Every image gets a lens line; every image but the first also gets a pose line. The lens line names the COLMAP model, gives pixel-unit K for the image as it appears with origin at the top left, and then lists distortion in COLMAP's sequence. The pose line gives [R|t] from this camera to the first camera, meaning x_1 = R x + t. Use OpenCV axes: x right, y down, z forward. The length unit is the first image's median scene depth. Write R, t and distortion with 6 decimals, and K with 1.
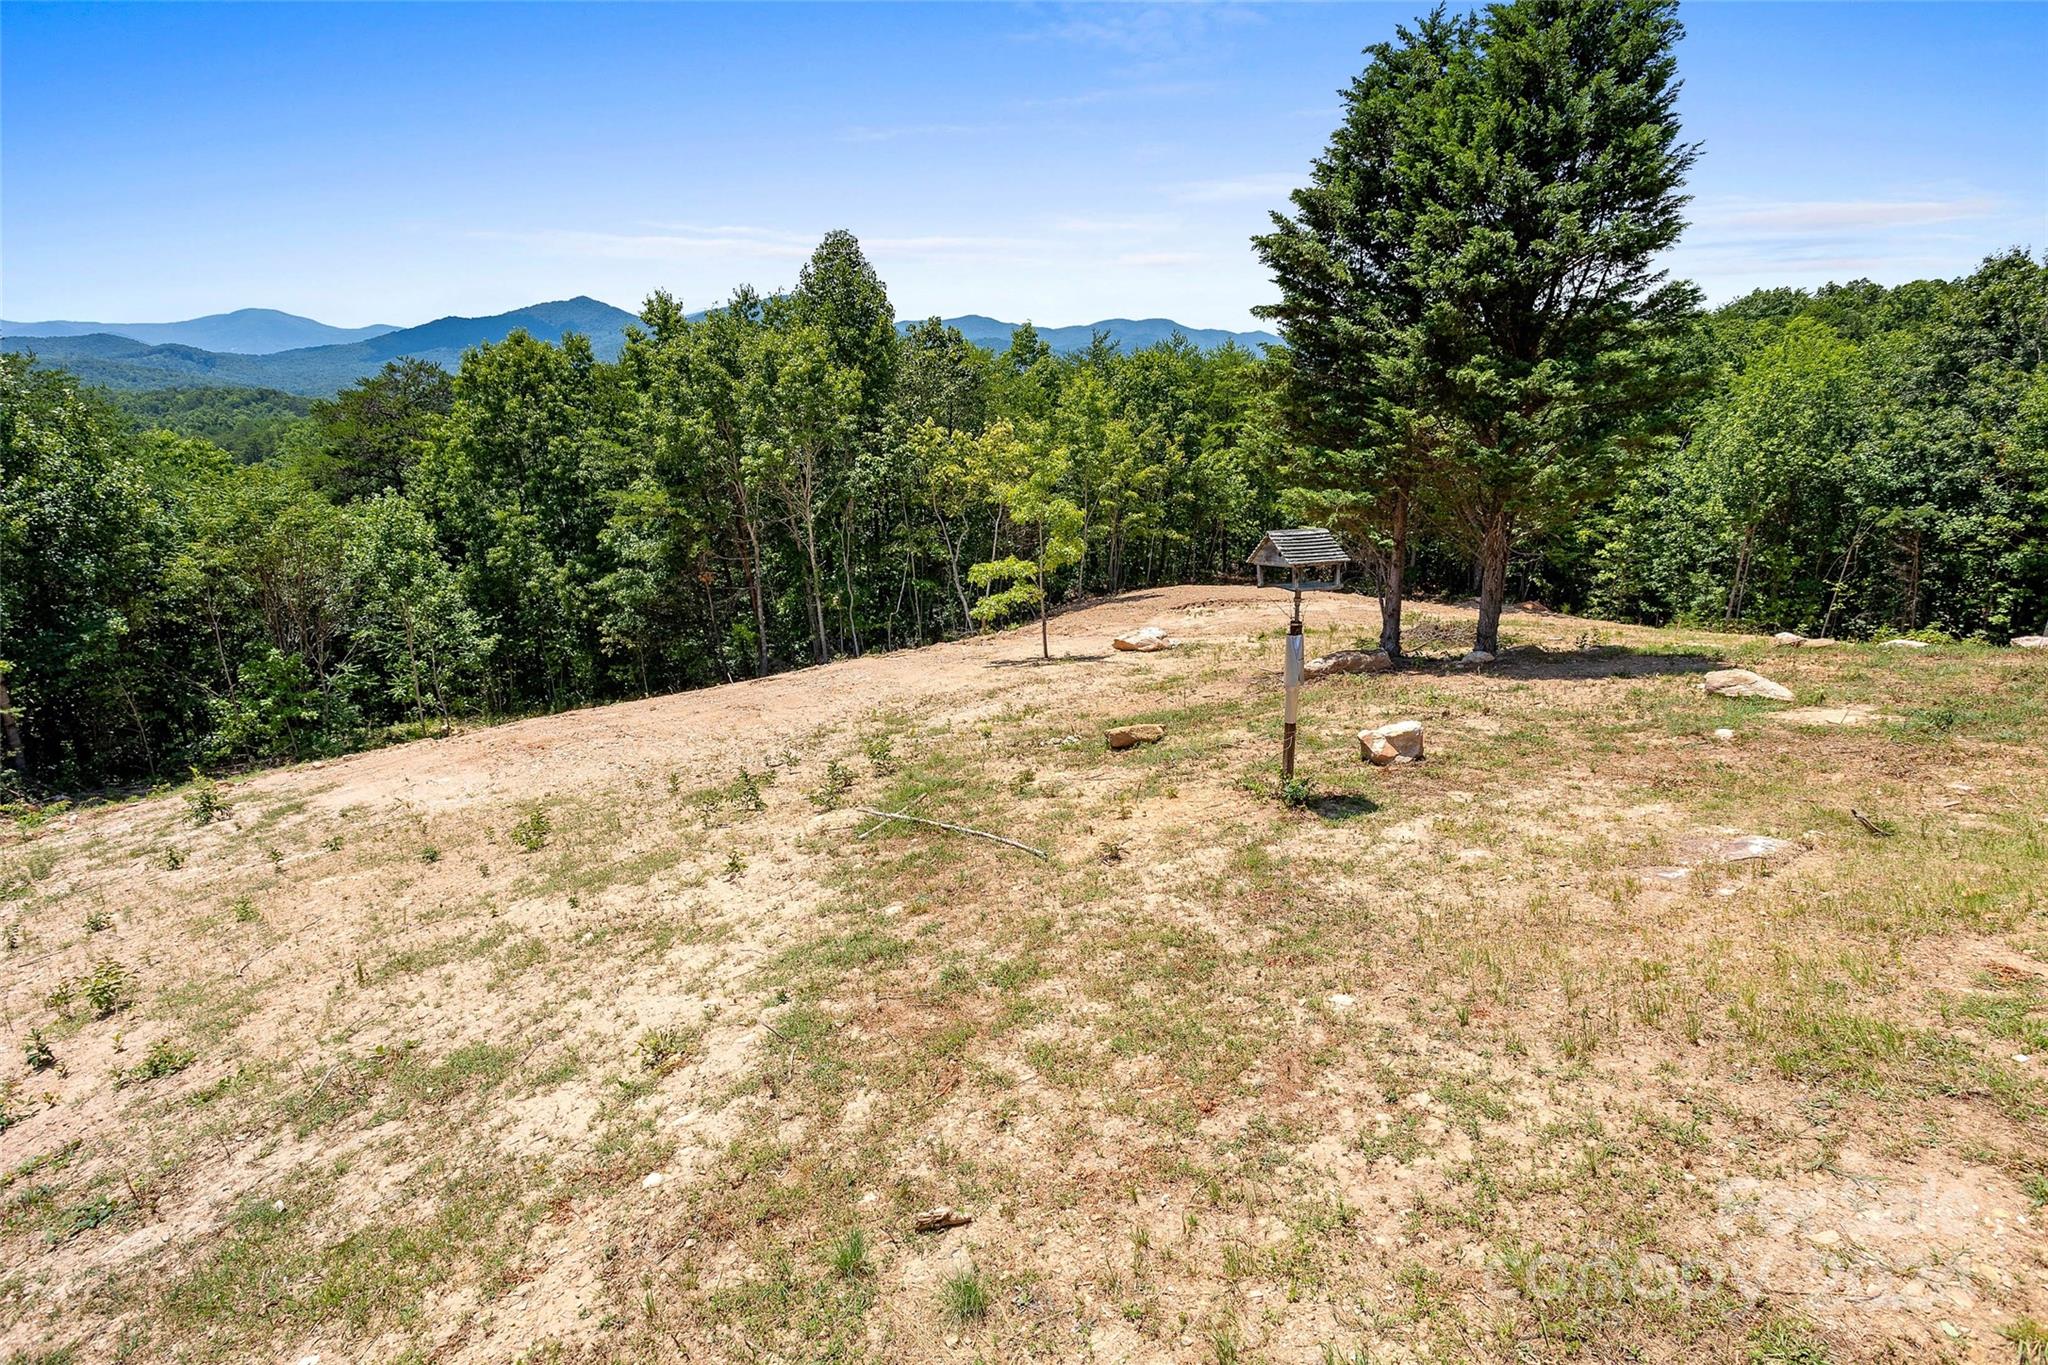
lens RADIAL K [[998.2, 0, 1033.3], [0, 998.2, 686.2], [0, 0, 1]] dist [-0.048661, 0.035307]
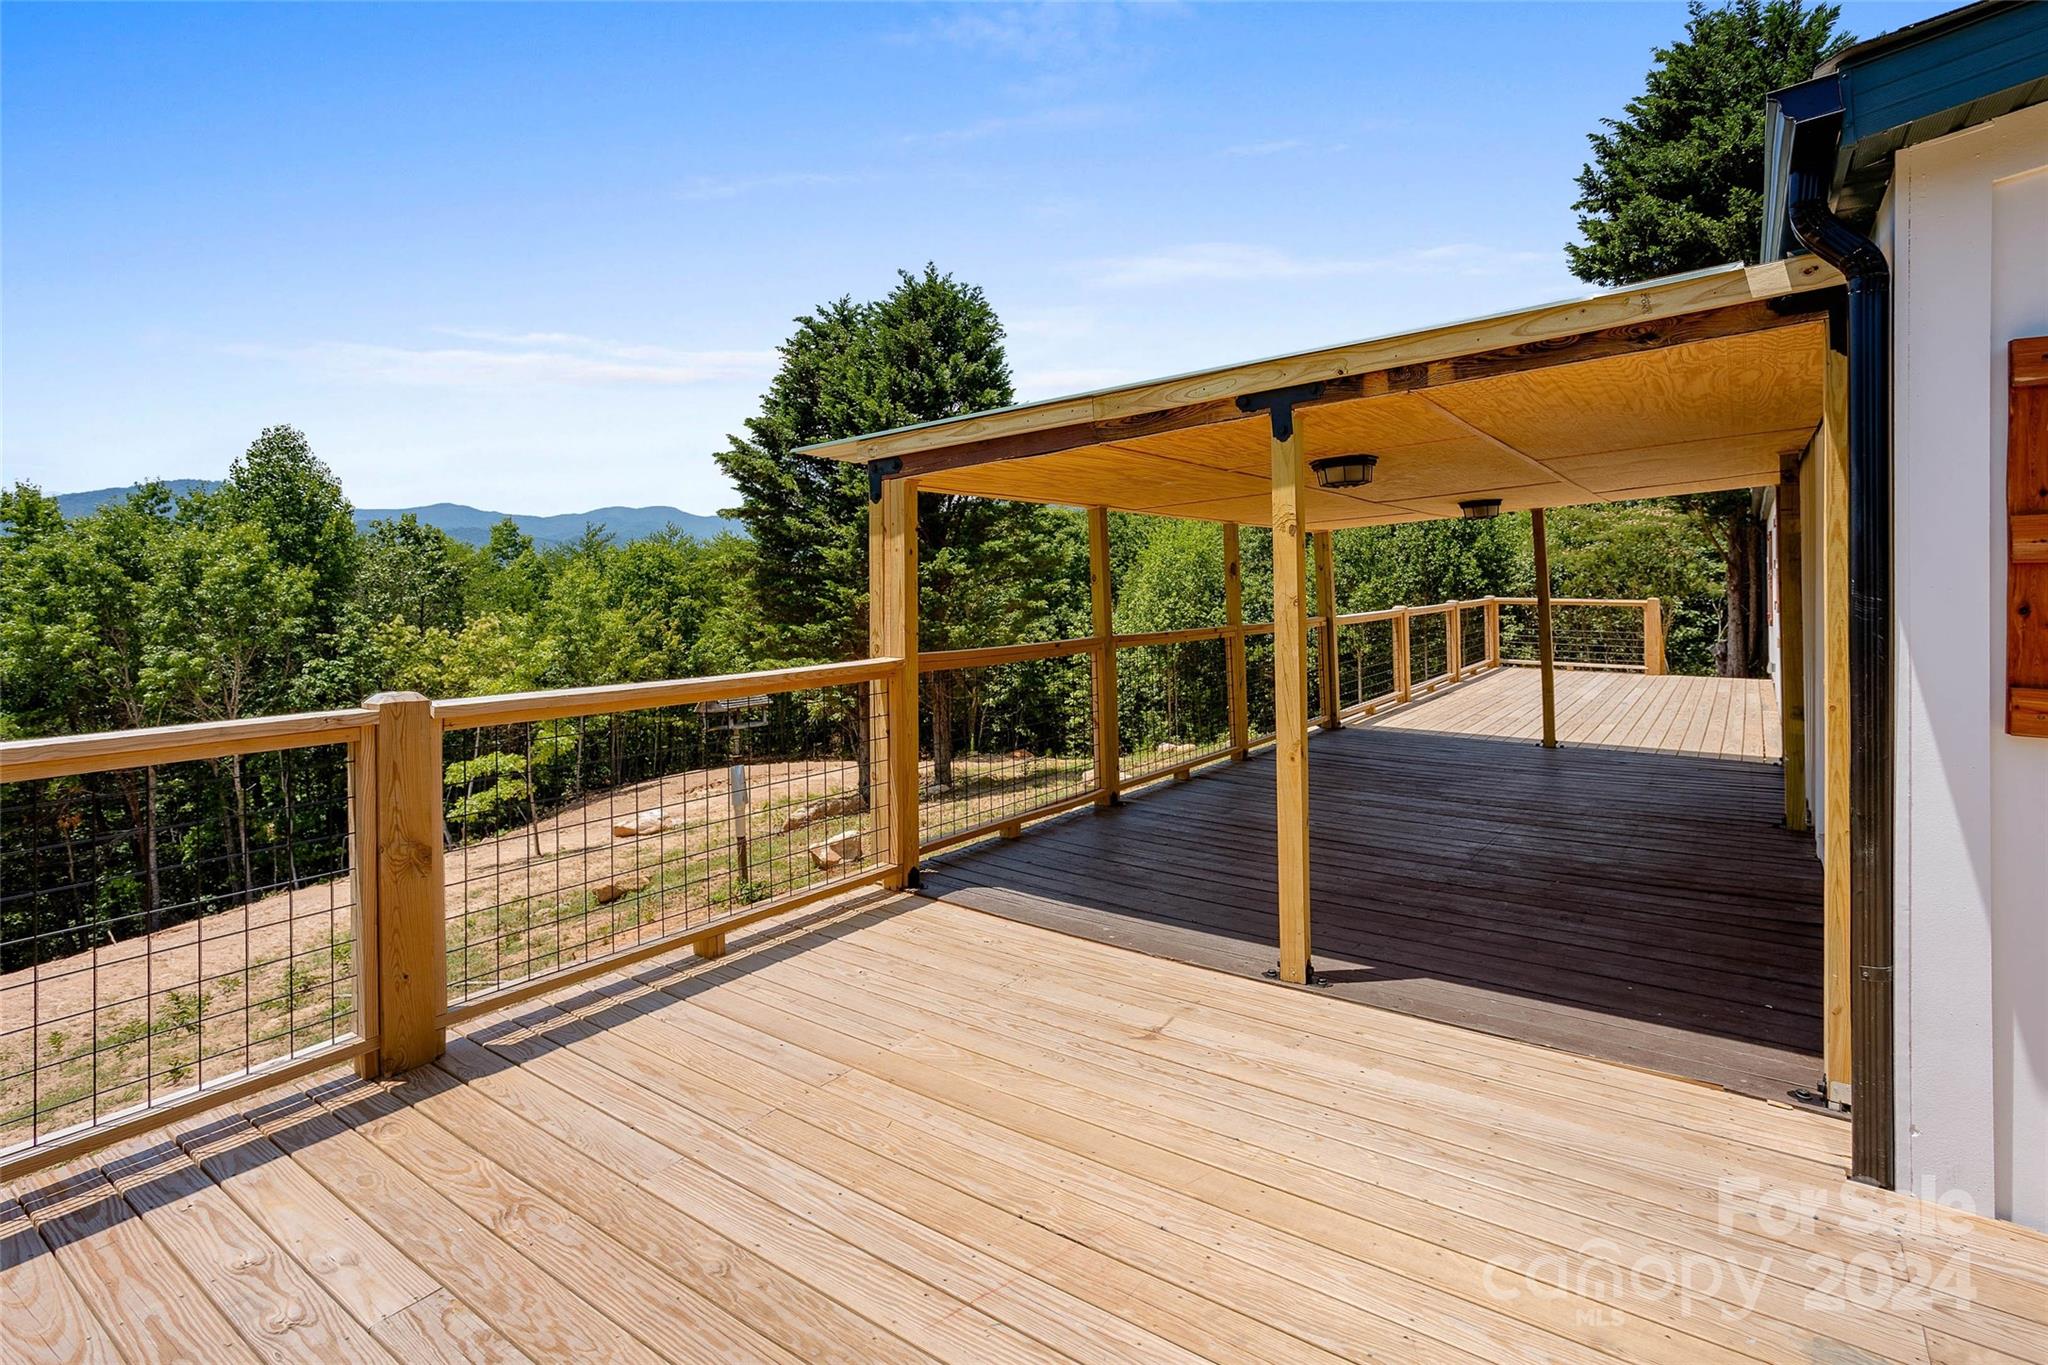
lens RADIAL K [[1042.6, 0, 1058.5], [0, 1042.6, 557.0], [0, 0, 1]] dist [-0.080612, 0.042447]
pose [[0.884881, -0.021448, 0.465324, 0.007815], [0.160556, 0.951770, -0.261451, 0.053025], [-0.437274, 0.306063, 0.845646, -0.188434]]
